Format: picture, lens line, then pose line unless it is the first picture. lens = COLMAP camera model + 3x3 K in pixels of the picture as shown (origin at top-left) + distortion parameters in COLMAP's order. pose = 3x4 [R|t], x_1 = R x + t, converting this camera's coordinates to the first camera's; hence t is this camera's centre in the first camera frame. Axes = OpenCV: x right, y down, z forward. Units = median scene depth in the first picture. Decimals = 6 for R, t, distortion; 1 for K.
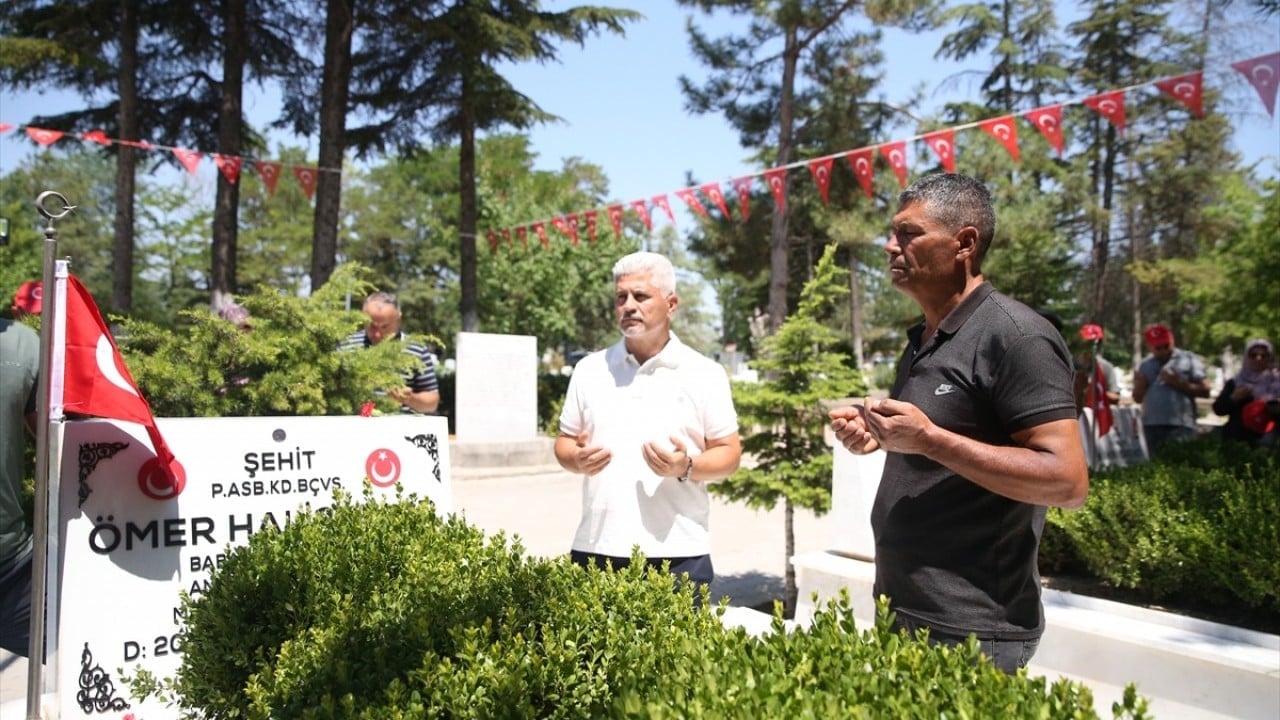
lens RADIAL K [[858.7, 0, 640.0], [0, 858.7, 360.0], [0, 0, 1]] dist [-0.114329, 0.083724]
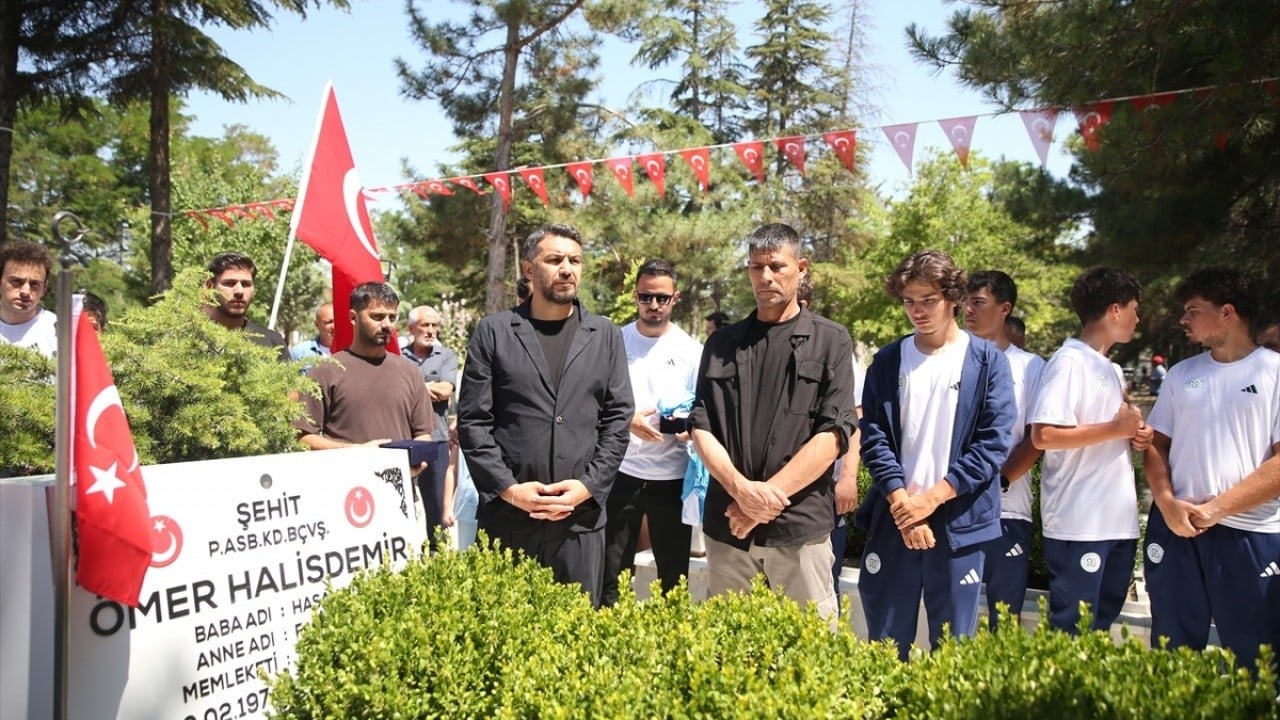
lens RADIAL K [[858.7, 0, 640.0], [0, 858.7, 360.0], [0, 0, 1]] dist [-0.114329, 0.083724]
pose [[0.929900, 0.001288, 0.367810, -0.345260], [-0.007292, 0.999862, 0.014932, -0.051407], [-0.367740, -0.016567, 0.929781, 0.009276]]
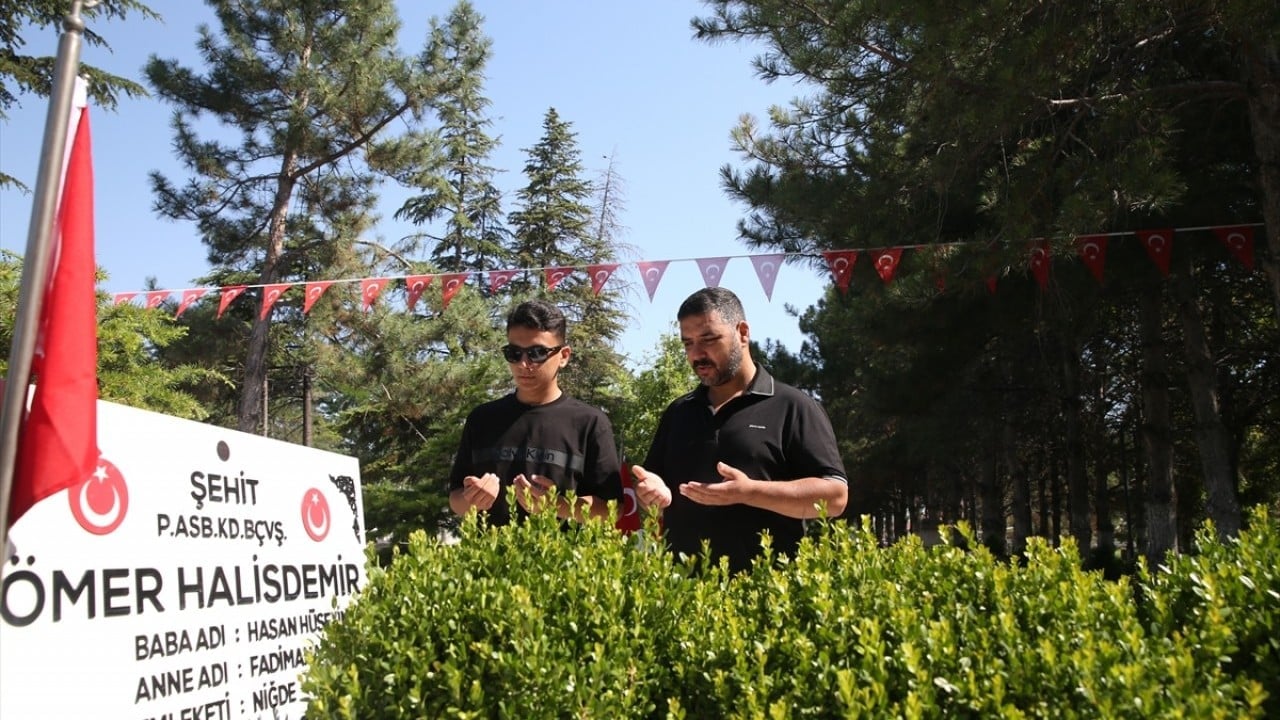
lens RADIAL K [[858.7, 0, 640.0], [0, 858.7, 360.0], [0, 0, 1]] dist [-0.114329, 0.083724]
pose [[0.776197, 0.126077, 0.617756, -0.525131], [-0.011356, 0.982439, -0.186236, 0.123252], [-0.630388, 0.137541, 0.763998, 0.255884]]
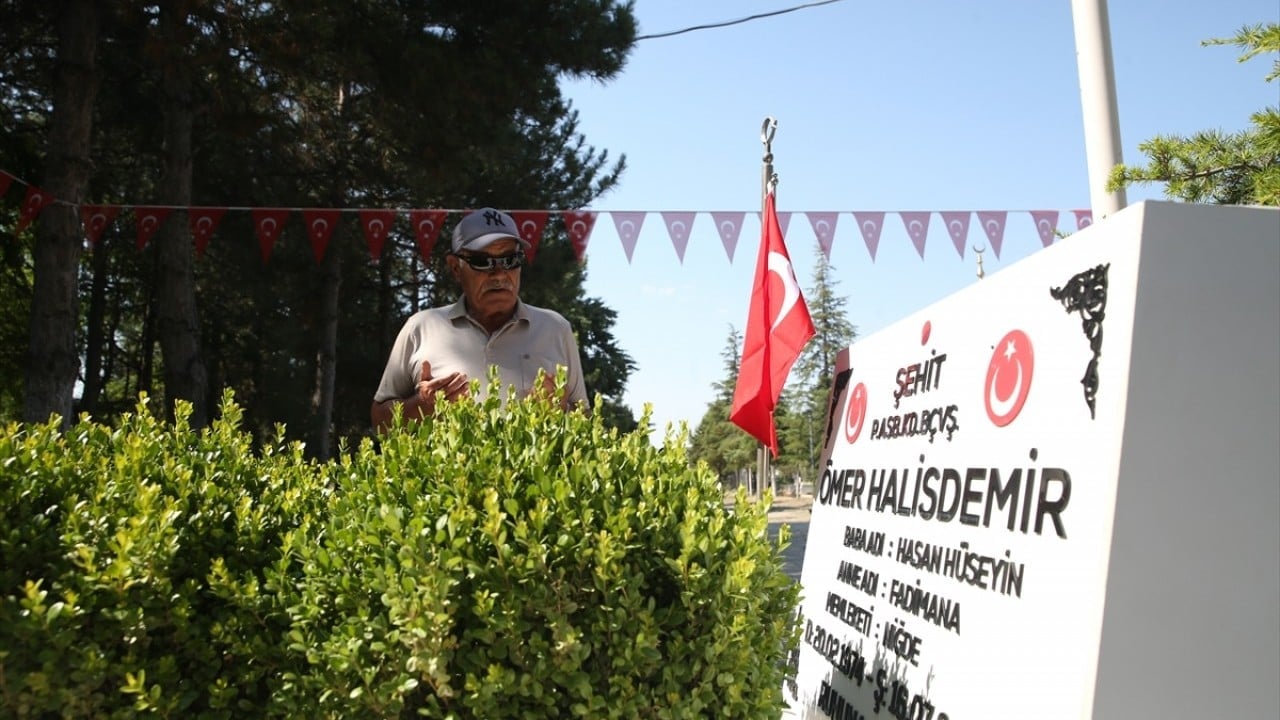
lens RADIAL K [[881.6, 0, 640.0], [0, 881.6, 360.0], [0, 0, 1]] dist [-0.071008, 0.002625]
pose [[-0.618474, -0.118218, -0.776862, 0.110747], [0.004864, 0.988024, -0.154224, 0.172687], [0.785790, -0.099162, -0.610492, 1.069504]]
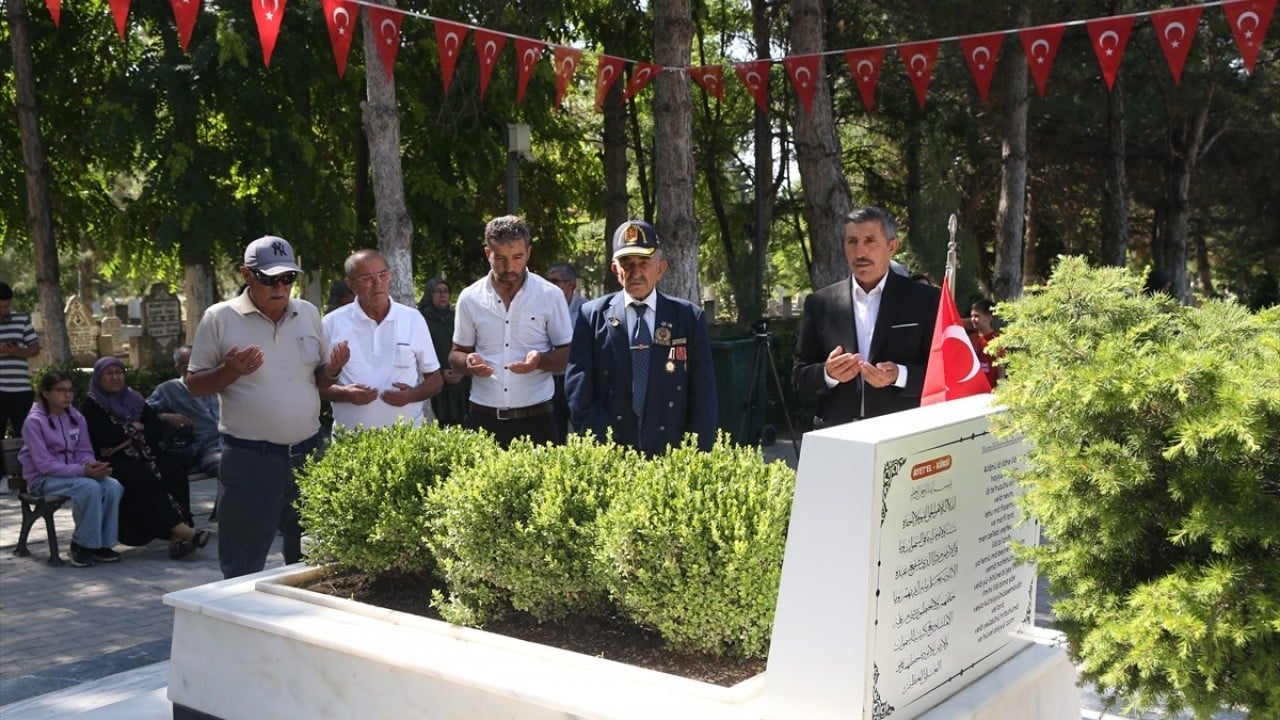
lens RADIAL K [[1432.3, 0, 640.0], [0, 1432.3, 360.0], [0, 0, 1]] dist [0.045606, 0.018592]
pose [[-0.981432, 0.014577, -0.191256, 0.166975], [0.002632, 0.998038, 0.062559, -0.086592], [0.191792, 0.060894, -0.979545, 2.327274]]
